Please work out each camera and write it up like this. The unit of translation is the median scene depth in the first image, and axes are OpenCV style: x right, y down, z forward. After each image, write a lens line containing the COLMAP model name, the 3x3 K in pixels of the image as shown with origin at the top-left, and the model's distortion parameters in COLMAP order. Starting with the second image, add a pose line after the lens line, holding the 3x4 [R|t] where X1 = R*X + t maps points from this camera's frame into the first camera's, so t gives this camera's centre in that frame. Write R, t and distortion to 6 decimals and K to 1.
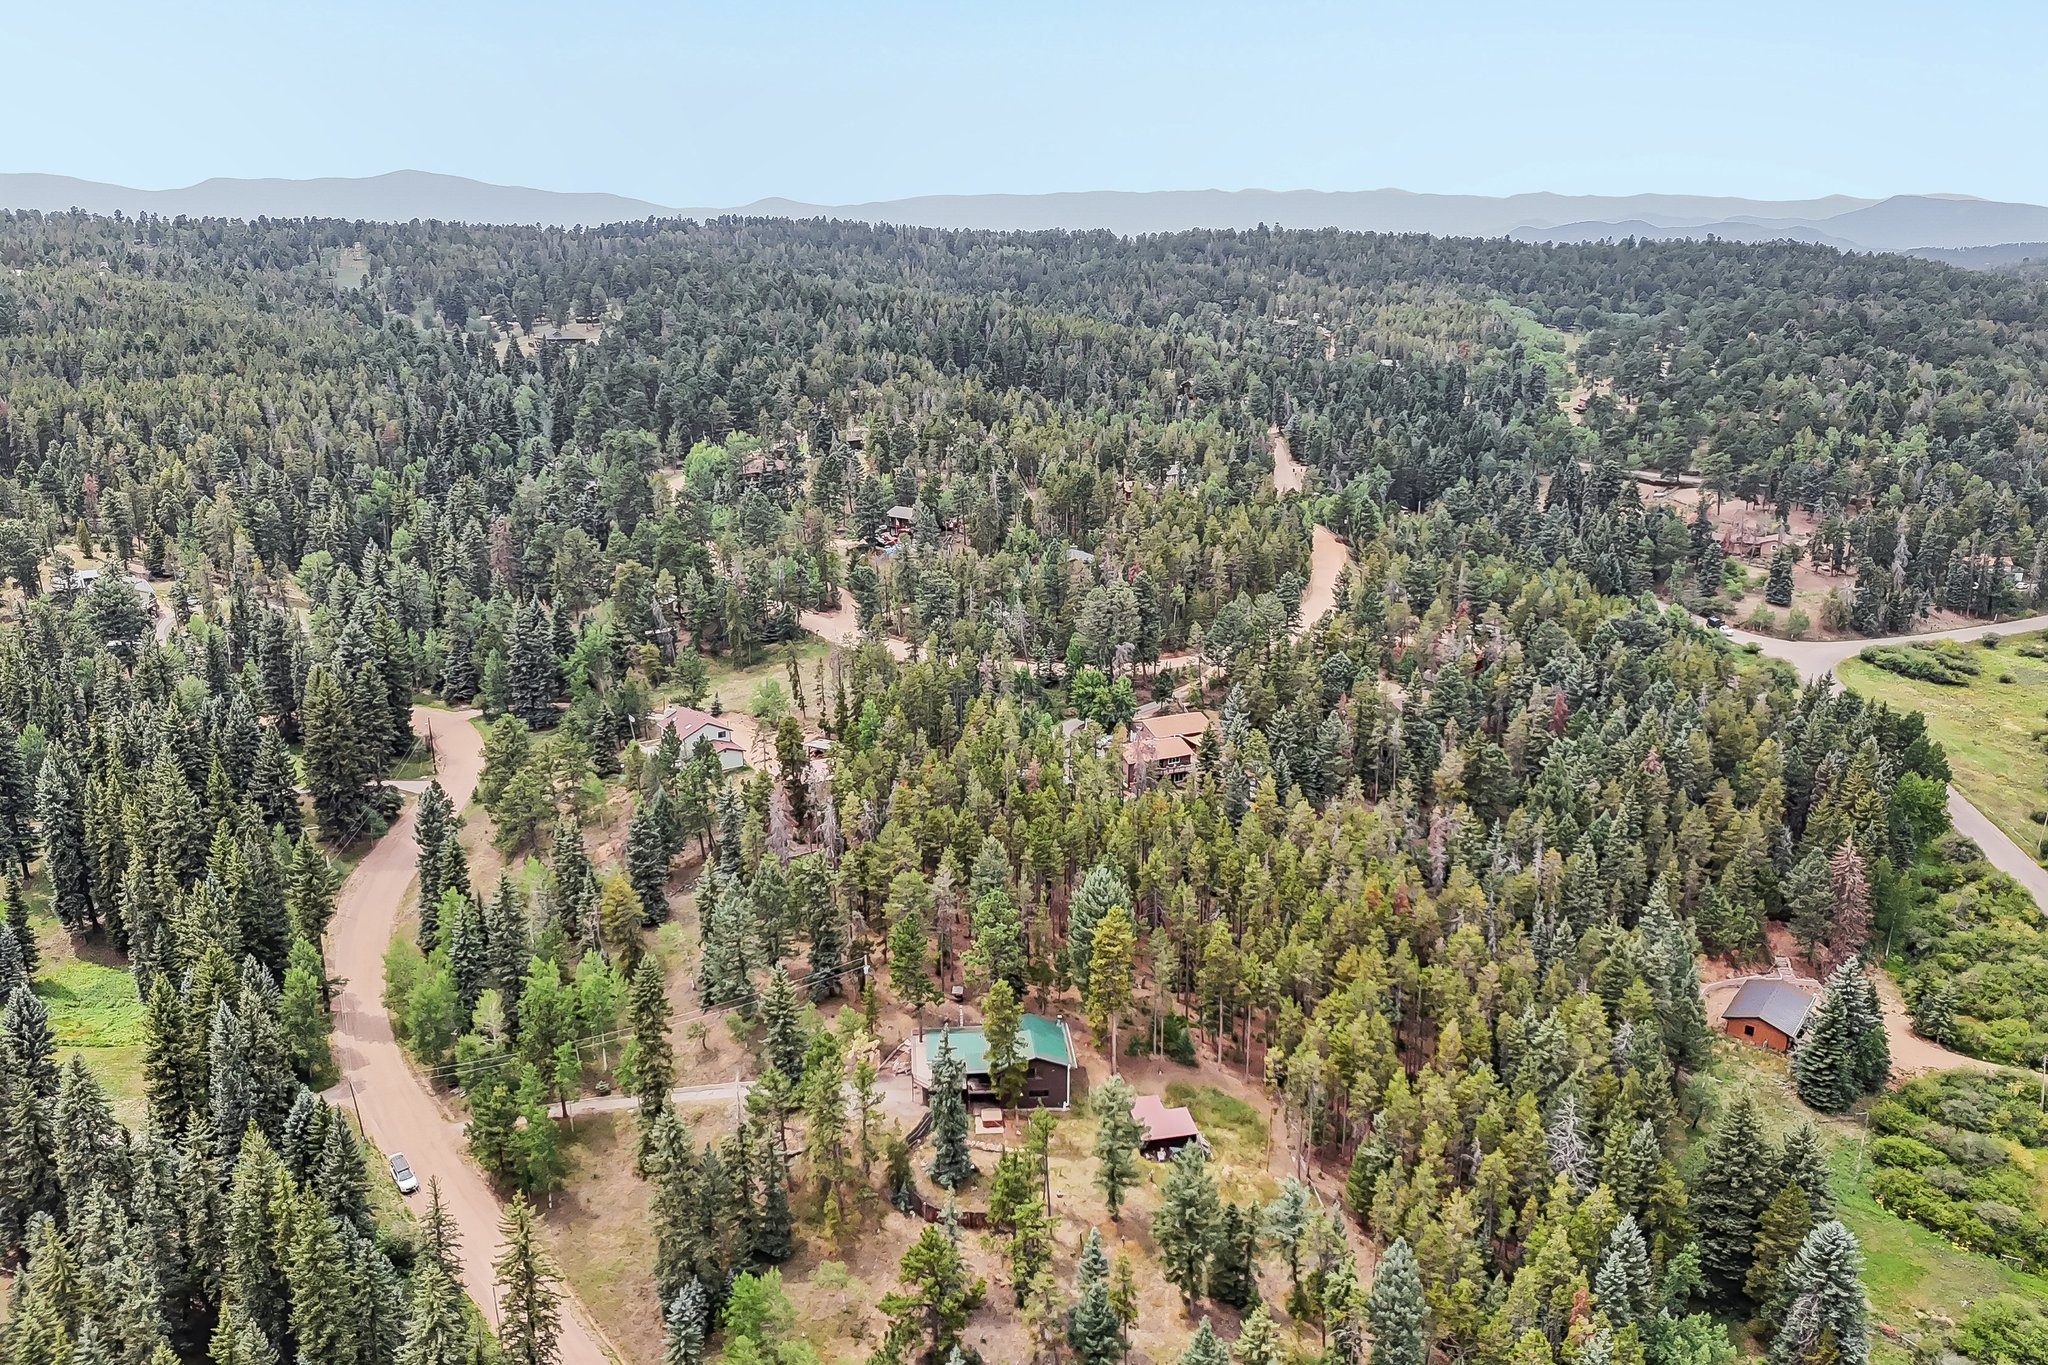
lens RADIAL K [[1492.8, 0, 1023.0], [0, 1492.8, 682.9], [0, 0, 1]] dist [0.050423, -0.034407]
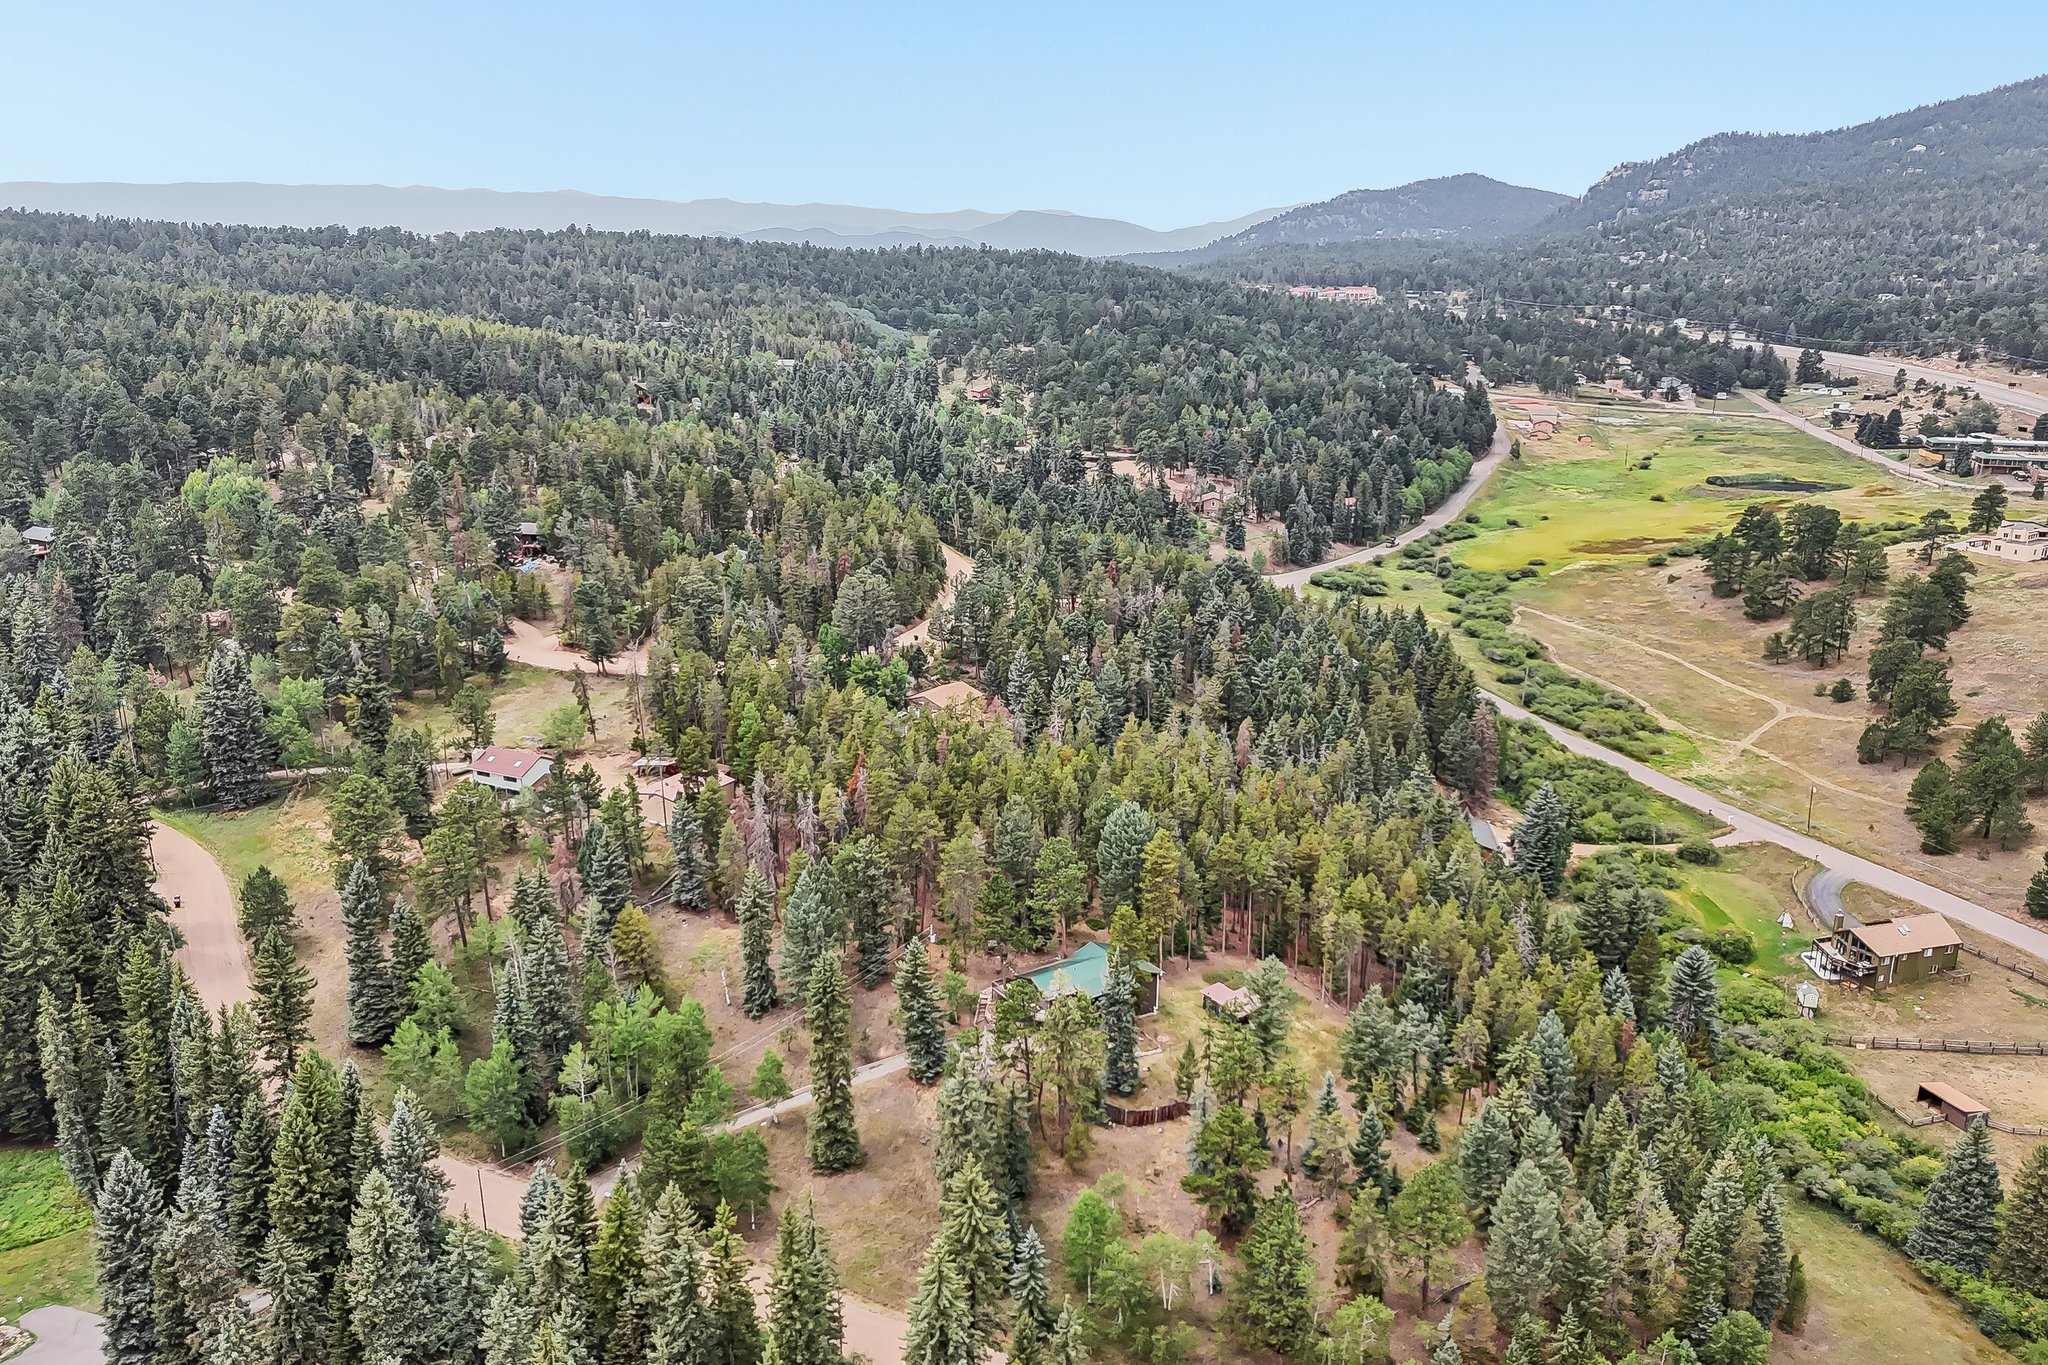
lens RADIAL K [[1492.8, 0, 1024.0], [0, 1492.8, 680.5], [0, 0, 1]] dist [0.050423, -0.034407]
pose [[0.874093, -0.130666, 0.467854, -0.188331], [0.131969, 0.990795, 0.030158, -0.004365], [-0.467488, 0.035381, 0.883291, 0.011482]]
